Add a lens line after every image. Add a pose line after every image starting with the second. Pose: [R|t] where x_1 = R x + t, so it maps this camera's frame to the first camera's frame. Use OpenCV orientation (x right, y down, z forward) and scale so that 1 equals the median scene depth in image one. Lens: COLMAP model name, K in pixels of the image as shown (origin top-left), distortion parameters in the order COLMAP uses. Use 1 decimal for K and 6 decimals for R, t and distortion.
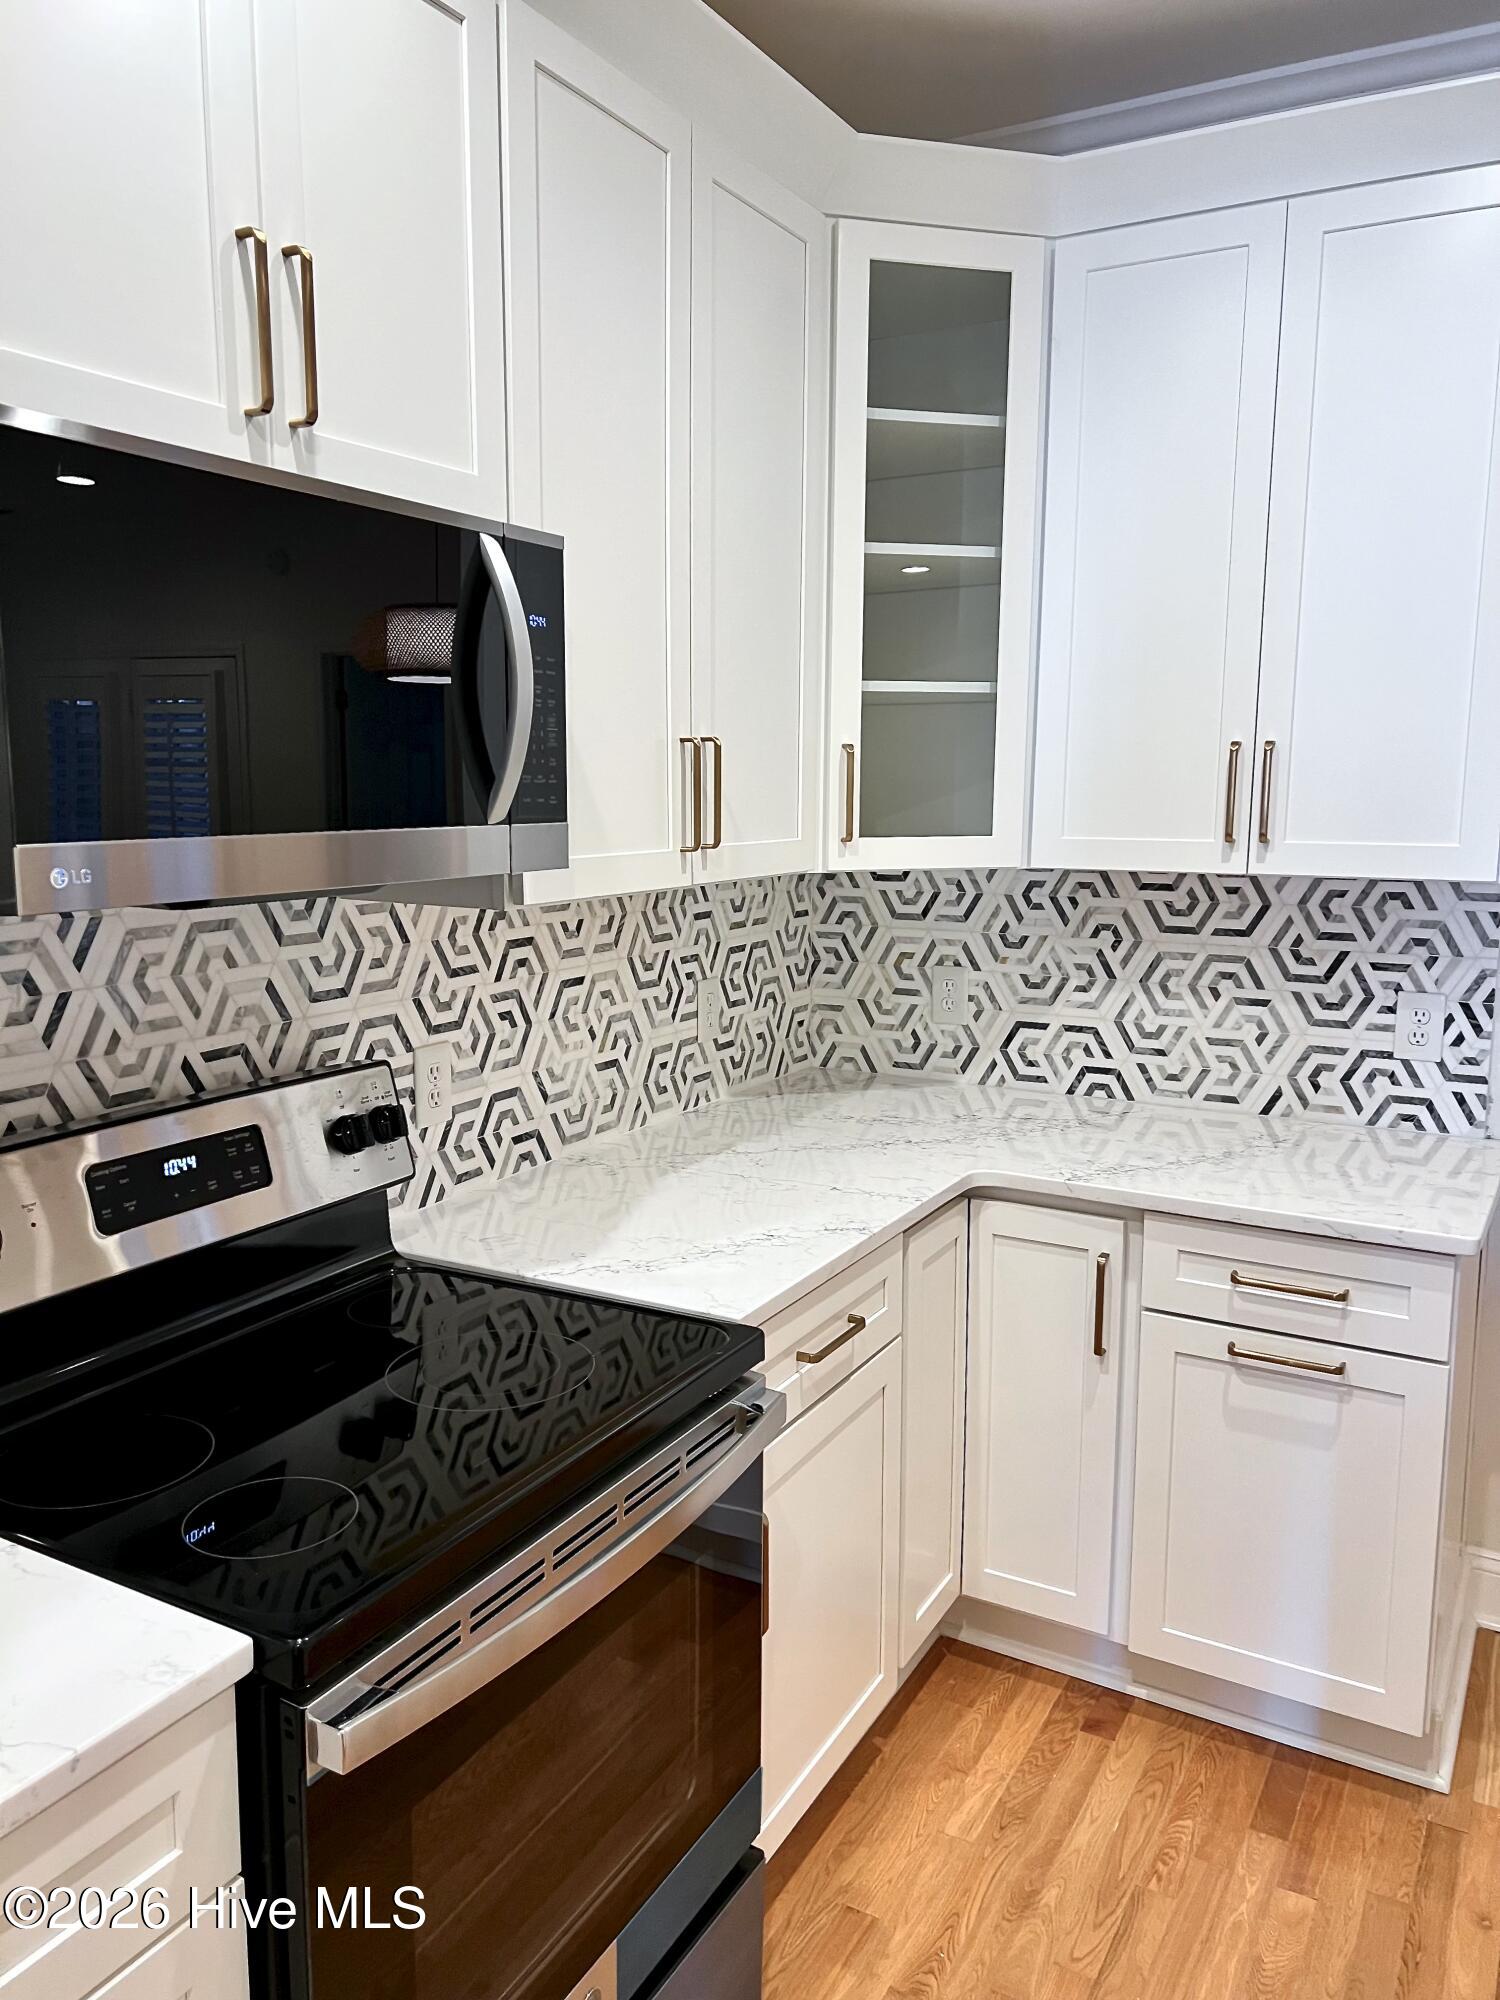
lens RADIAL K [[1491.4, 0, 739.9], [0, 1491.4, 1003.7], [0, 0, 1]] dist [0.060392, -0.065010]
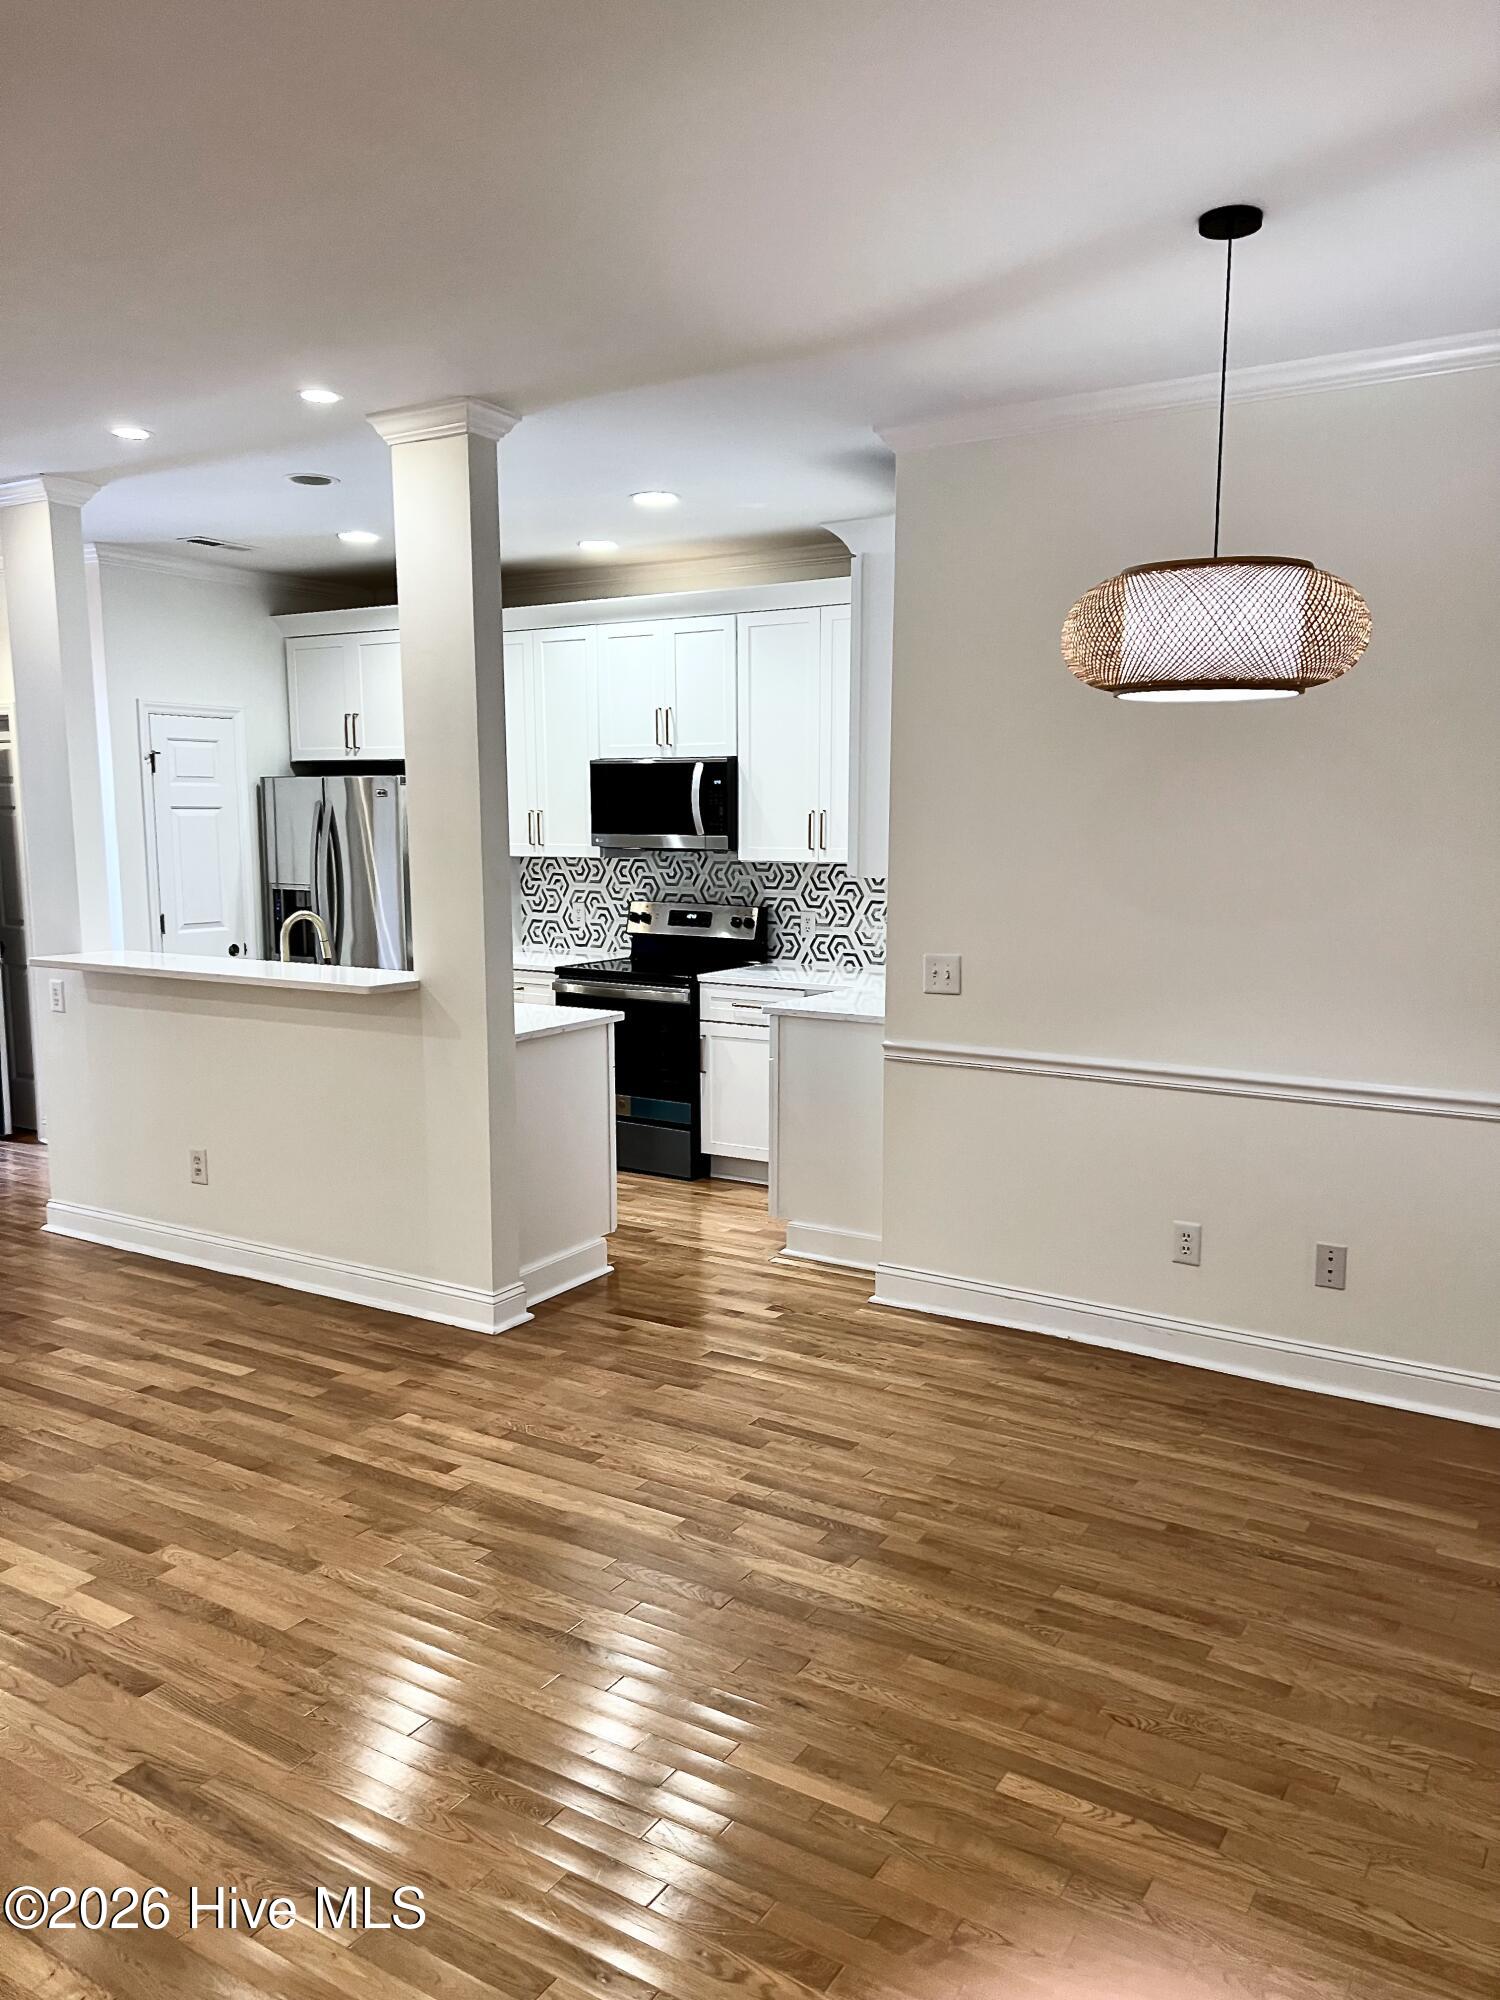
lens RADIAL K [[1491.4, 0, 756.1], [0, 1491.4, 994.4], [0, 0, 1]] dist [0.060392, -0.065010]
pose [[-0.033161, 0.119330, -0.992301, 2.591745], [-0.154480, 0.980303, 0.123049, -0.149759], [0.987439, 0.157371, -0.014074, 0.878081]]
